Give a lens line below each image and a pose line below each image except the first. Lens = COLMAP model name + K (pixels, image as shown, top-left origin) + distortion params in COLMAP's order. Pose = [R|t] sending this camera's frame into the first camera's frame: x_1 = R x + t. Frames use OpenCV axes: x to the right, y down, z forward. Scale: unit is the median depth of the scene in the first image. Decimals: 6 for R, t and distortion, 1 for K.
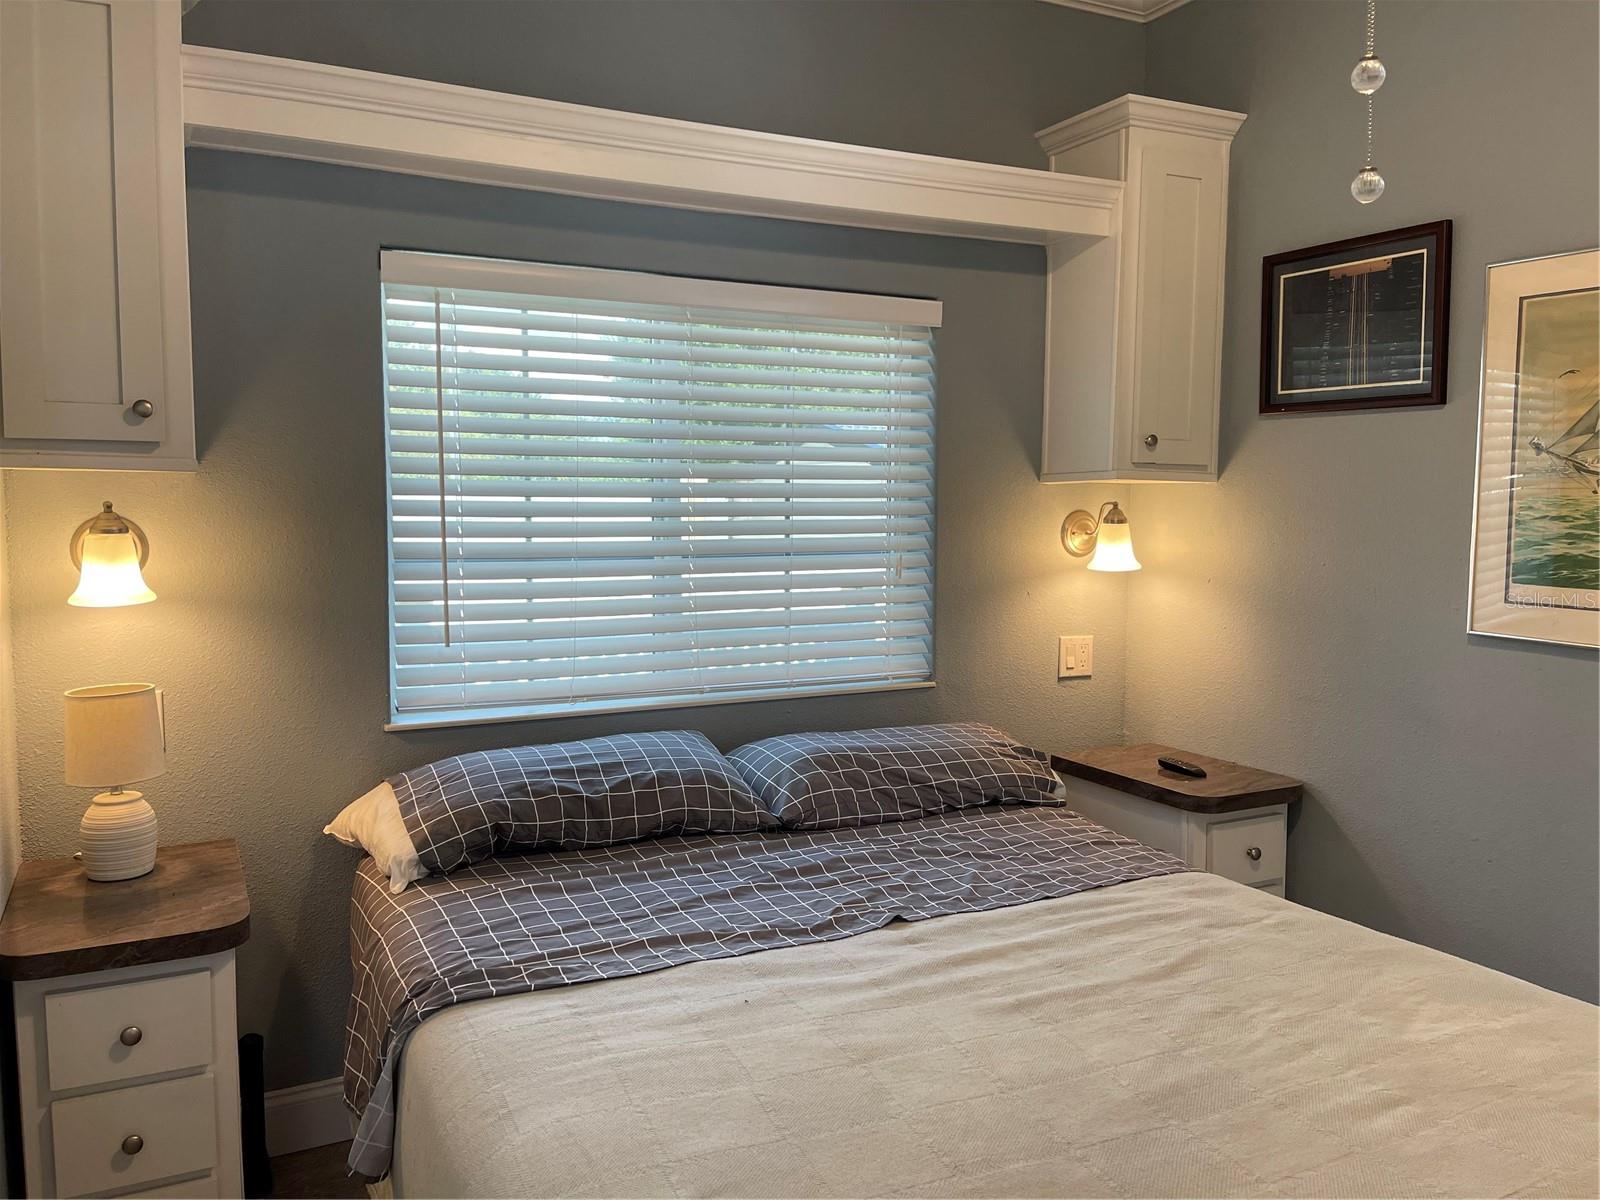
lens RADIAL K [[1204.2, 0, 804.4], [0, 1204.2, 597.8], [0, 0, 1]] dist [0.072443, -0.093956]
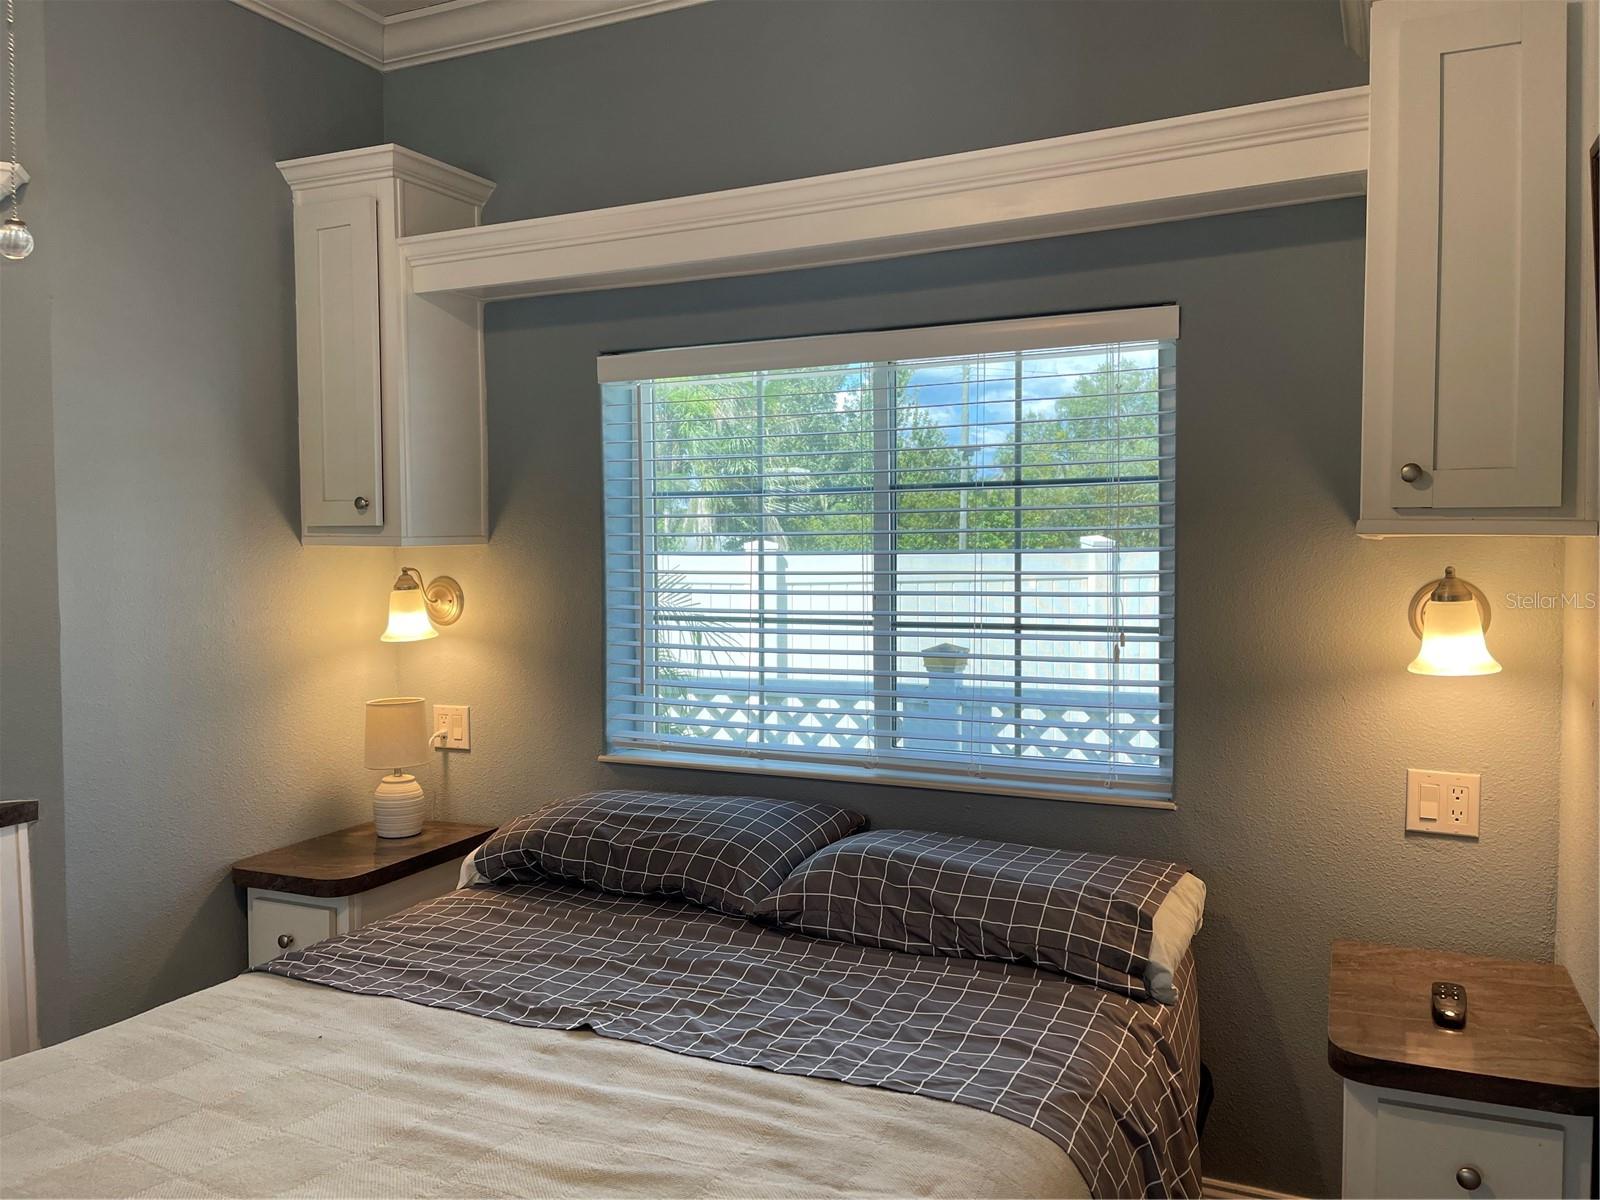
lens RADIAL K [[1204.2, 0, 797.3], [0, 1204.2, 602.6], [0, 0, 1]] dist [0.072443, -0.093956]
pose [[0.622606, 0.028747, -0.782007, 0.801197], [-0.057579, 0.998299, -0.009144, -0.051464], [0.780414, 0.050720, 0.623202, 0.483111]]
